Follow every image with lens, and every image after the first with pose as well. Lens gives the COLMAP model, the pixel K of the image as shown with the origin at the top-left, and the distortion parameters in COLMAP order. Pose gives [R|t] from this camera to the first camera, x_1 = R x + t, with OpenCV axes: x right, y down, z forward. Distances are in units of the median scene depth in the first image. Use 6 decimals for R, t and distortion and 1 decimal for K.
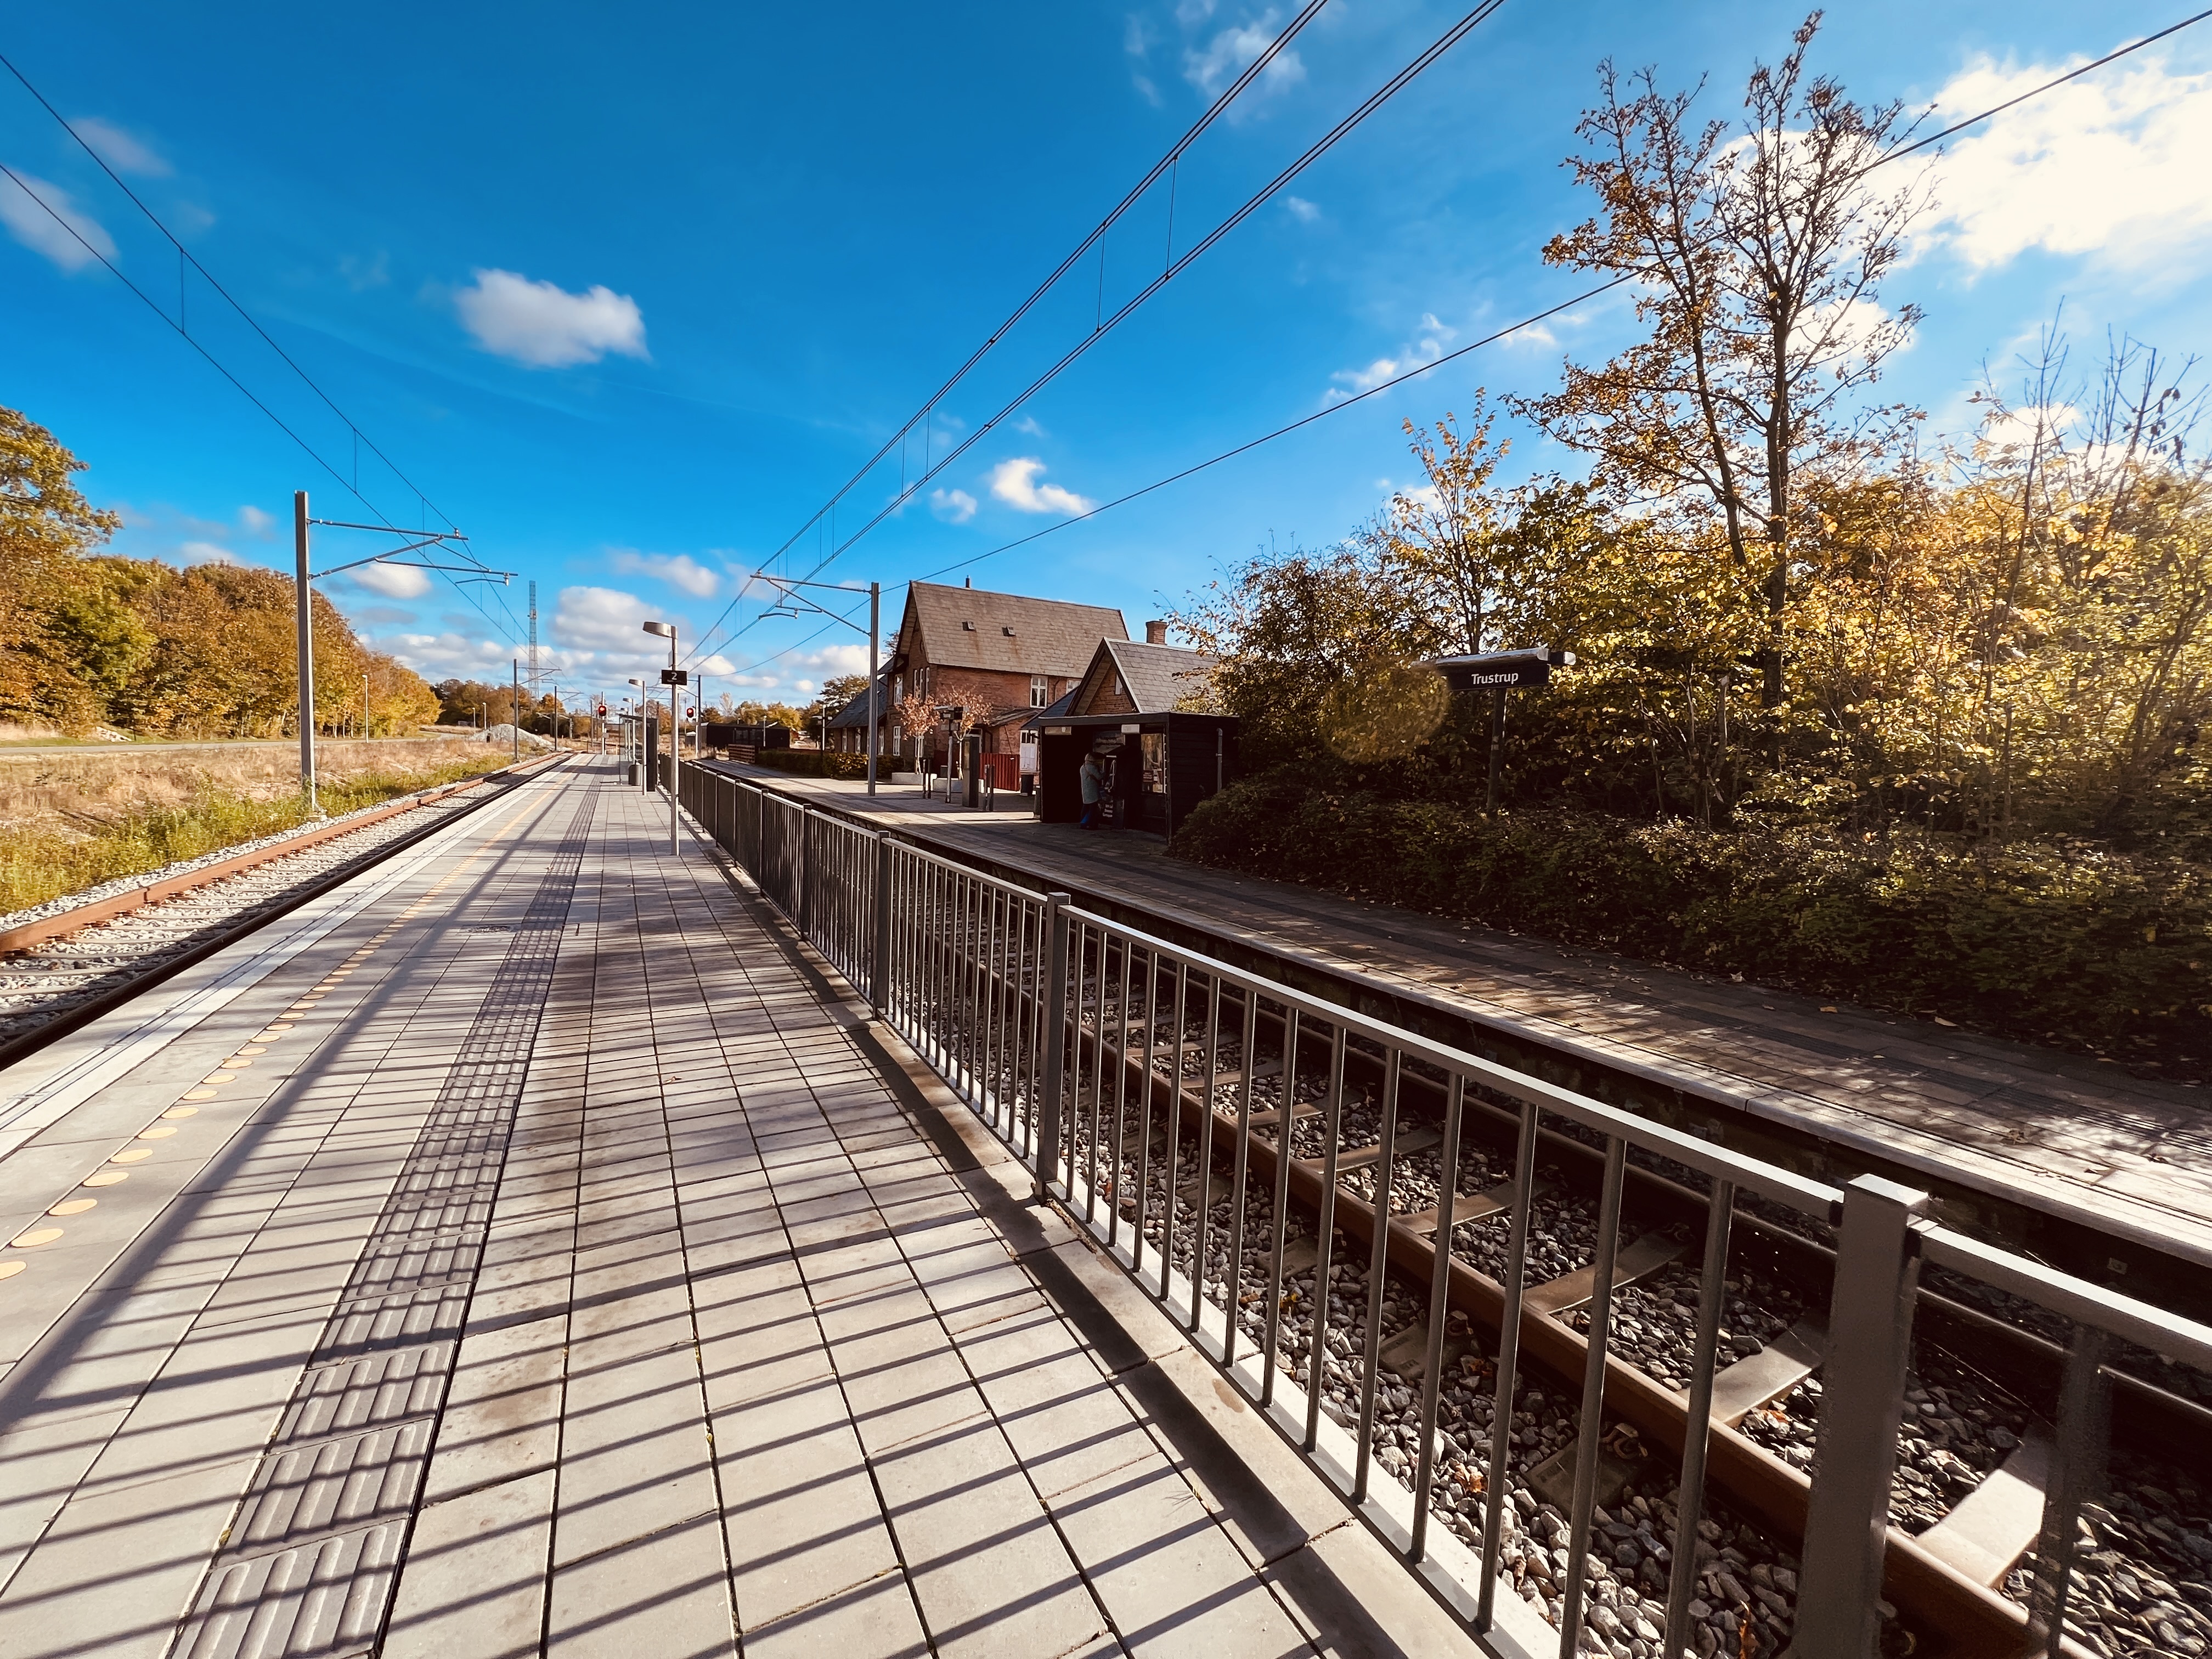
lens RADIAL K [[887.7, 0, 1108.2], [0, 887.7, 833.1], [0, 0, 1]] dist [0.001177, -0.000400]
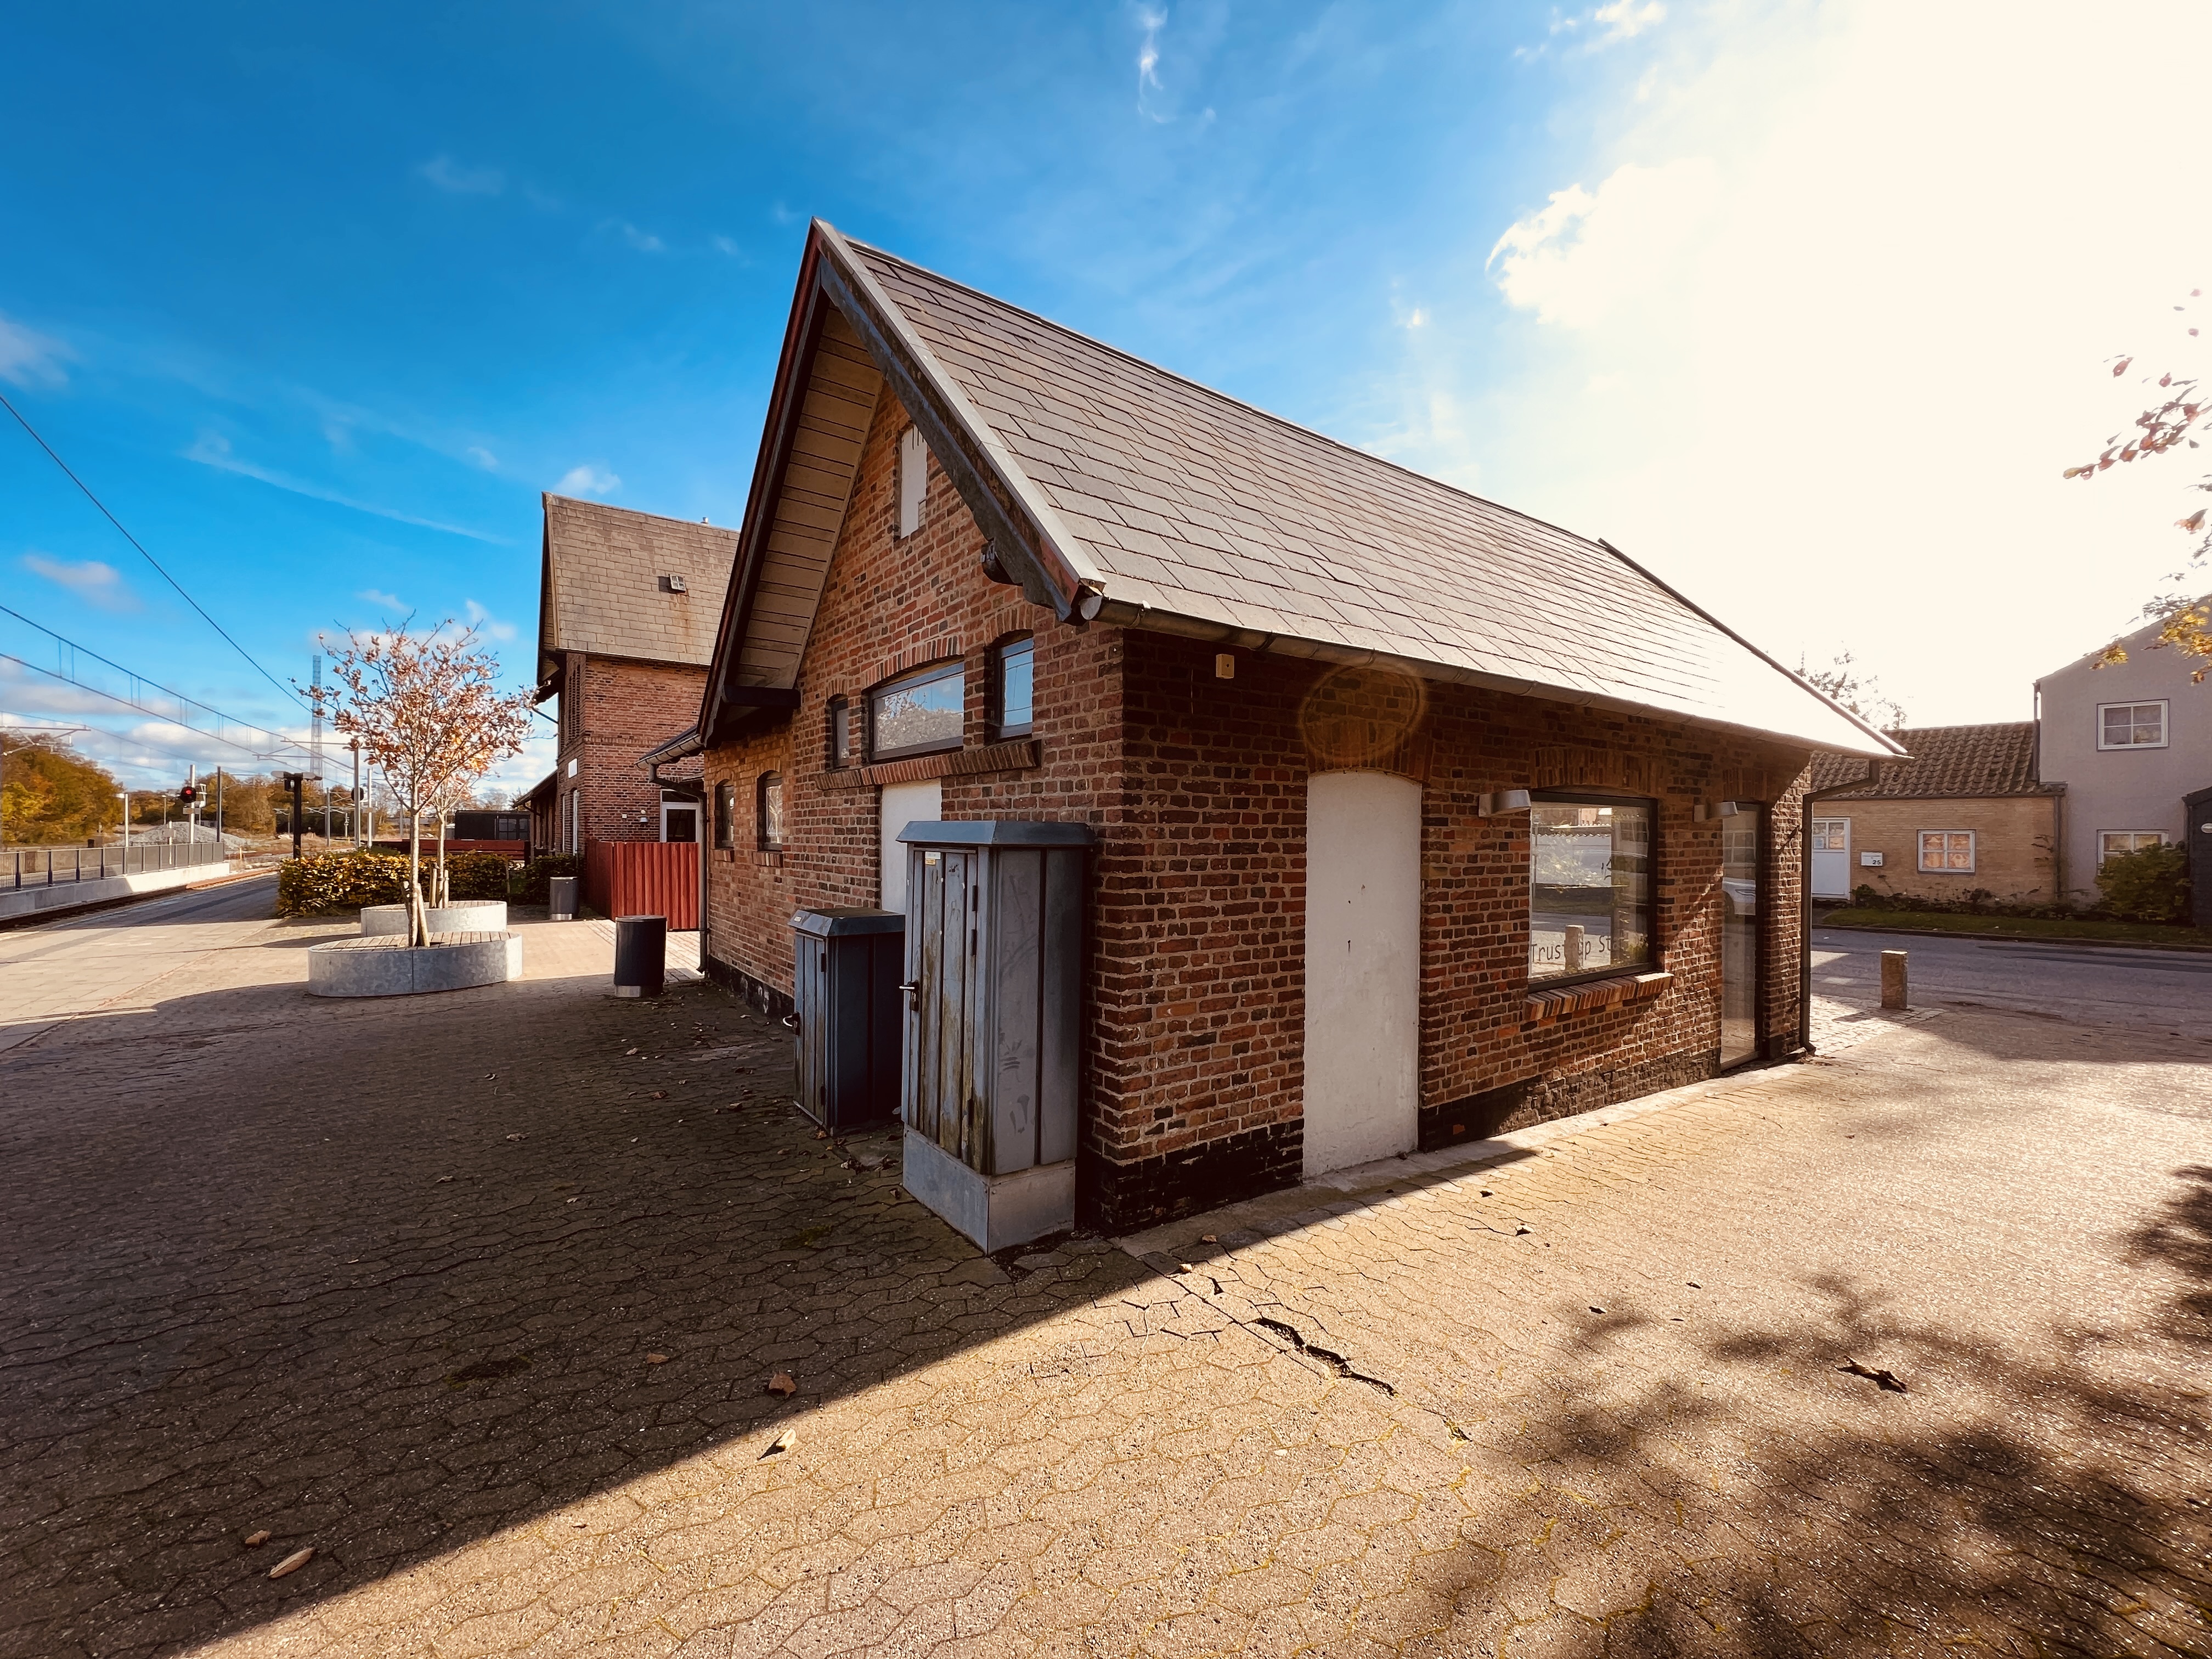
lens RADIAL K [[887.7, 0, 1108.2], [0, 887.7, 833.1], [0, 0, 1]] dist [0.001177, -0.000400]
pose [[0.992373, -0.039399, 0.116806, 0.041907], [0.048921, 0.995609, -0.079805, -0.099157], [-0.113149, 0.084911, 0.989943, 1.091702]]
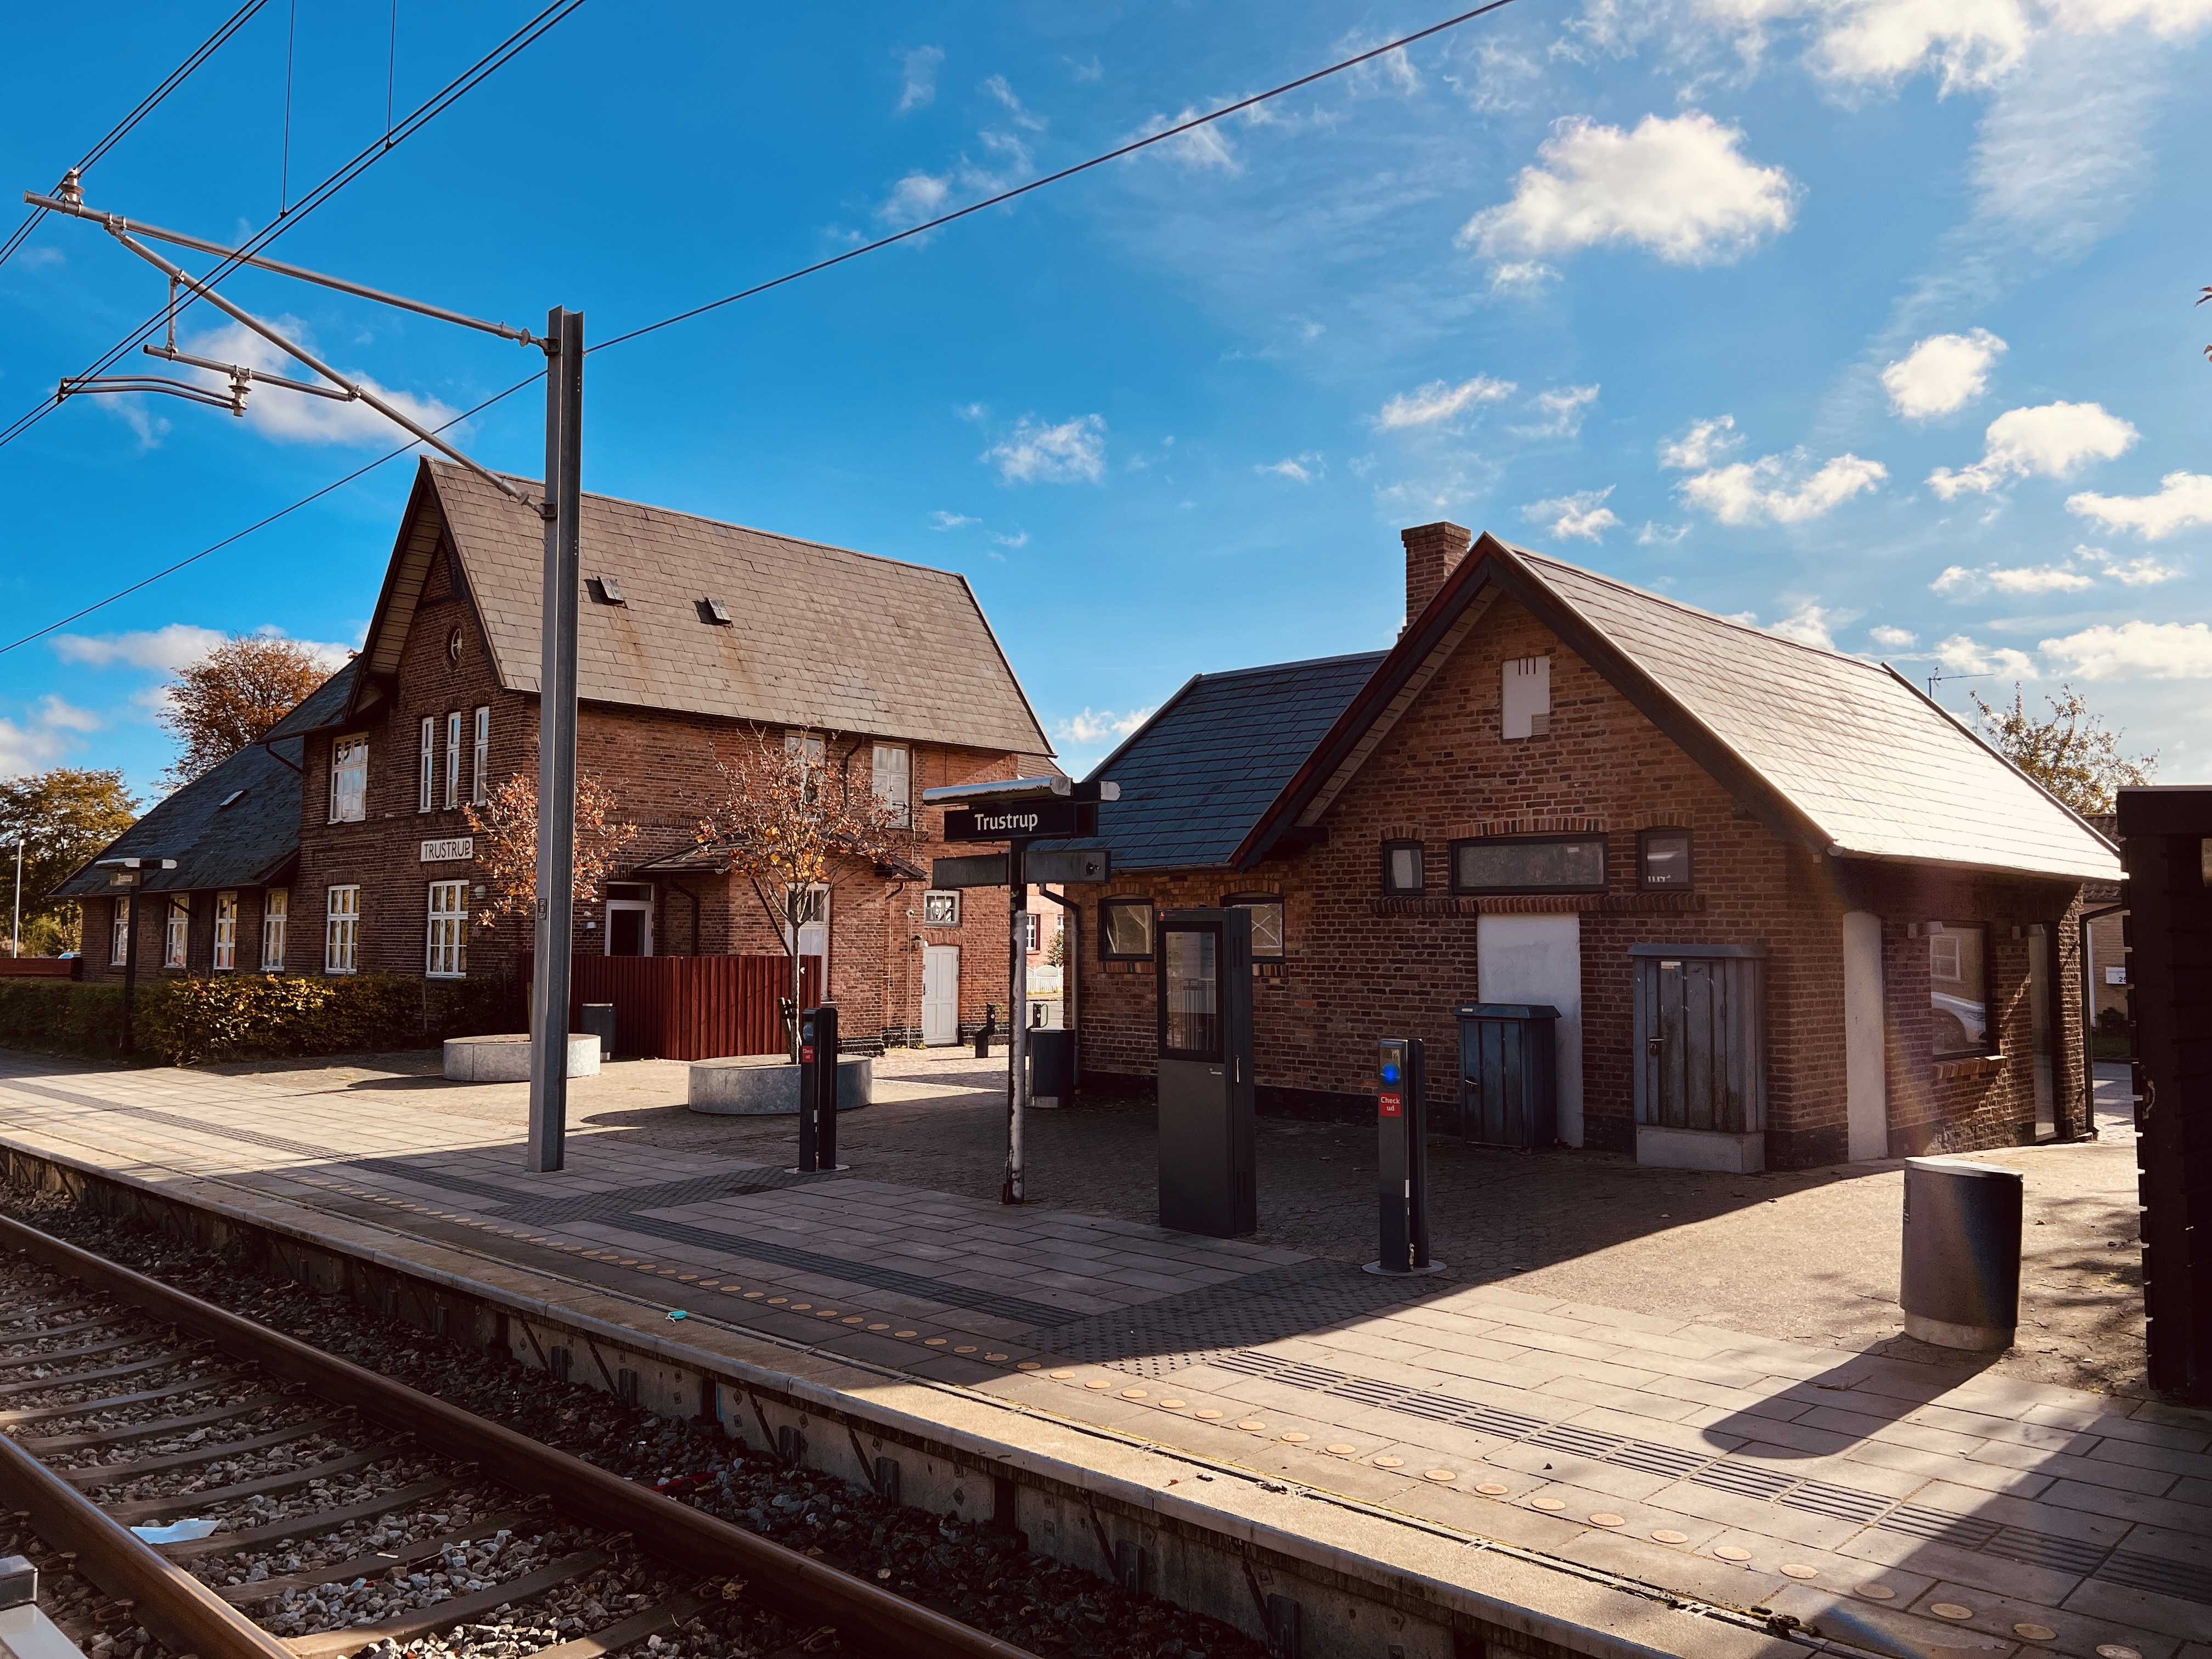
lens RADIAL K [[1665.3, 0, 1097.0], [0, 1665.3, 824.6], [0, 0, 1]] dist [0.089080, -0.131654]
pose [[0.956210, -0.020323, 0.291974, -0.365283], [0.062750, 0.988624, -0.136693, -0.090033], [-0.285874, 0.149029, 0.946608, 0.738249]]
